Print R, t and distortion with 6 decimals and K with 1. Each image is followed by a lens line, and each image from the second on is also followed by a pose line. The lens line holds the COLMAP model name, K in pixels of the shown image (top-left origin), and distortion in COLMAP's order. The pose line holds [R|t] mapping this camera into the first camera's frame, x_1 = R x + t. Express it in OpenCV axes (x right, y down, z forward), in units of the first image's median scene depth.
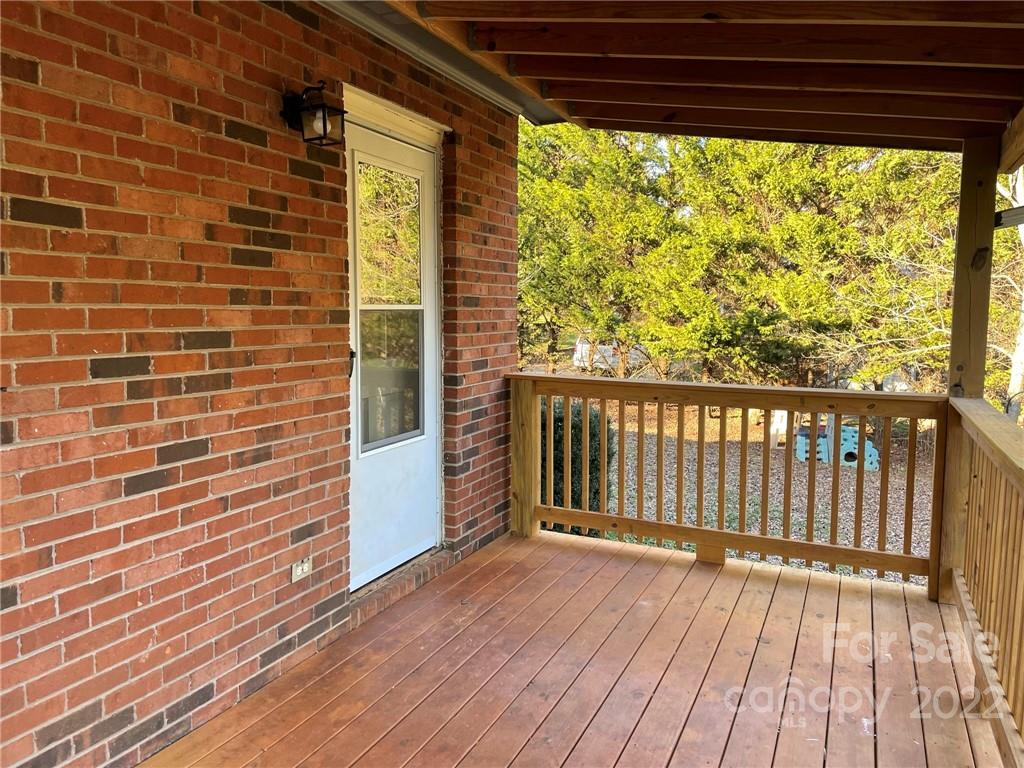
lens RADIAL K [[759.7, 0, 517.1], [0, 759.7, 379.6], [0, 0, 1]] dist [0.093834, -0.120792]
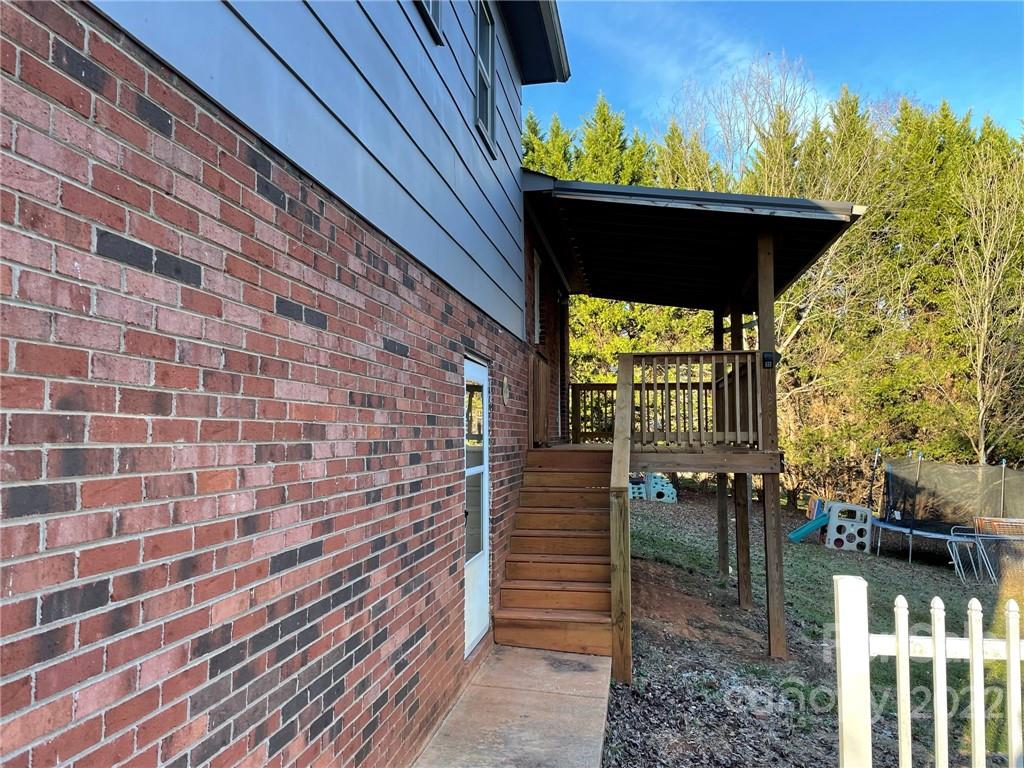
lens RADIAL K [[759.7, 0, 517.1], [0, 759.7, 379.6], [0, 0, 1]] dist [0.093834, -0.120792]
pose [[0.965107, 0.007110, 0.261760, -0.243916], [0.036038, 0.986513, -0.159667, 0.109664], [-0.259365, 0.163529, 0.951834, -0.411746]]
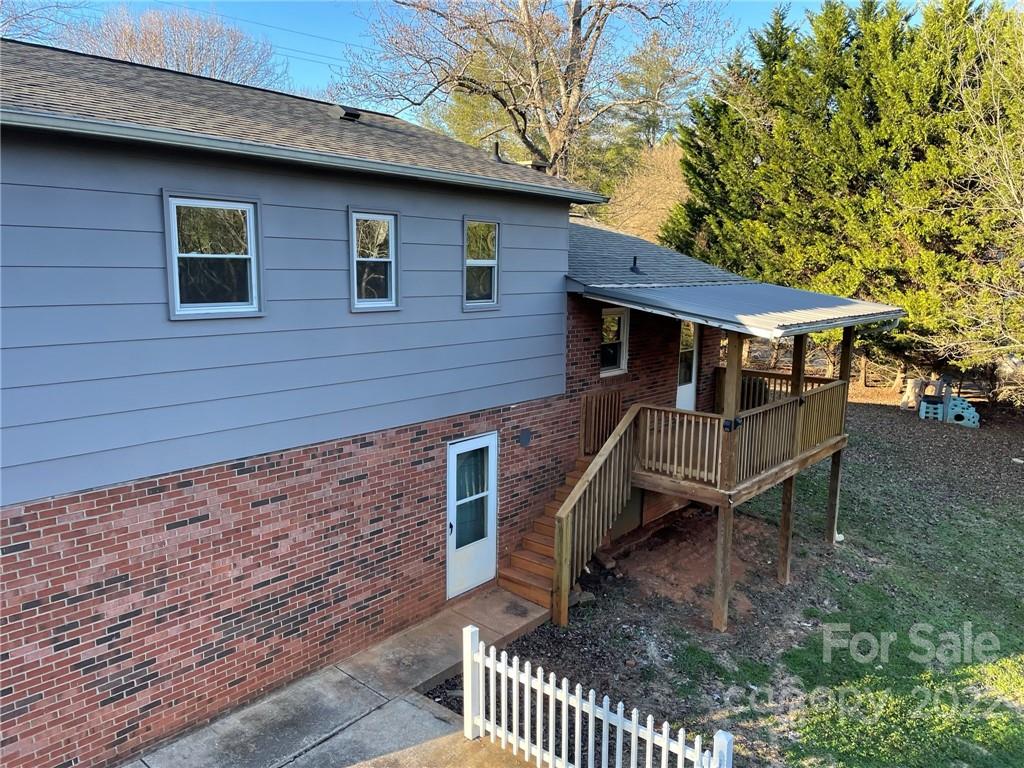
lens RADIAL K [[759.7, 0, 517.1], [0, 759.7, 379.6], [0, 0, 1]] dist [0.093834, -0.120792]
pose [[0.964055, 0.050880, -0.260786, 0.005697], [-0.035790, 0.997416, 0.062293, -0.033350], [0.263282, -0.050720, 0.963385, -0.640518]]
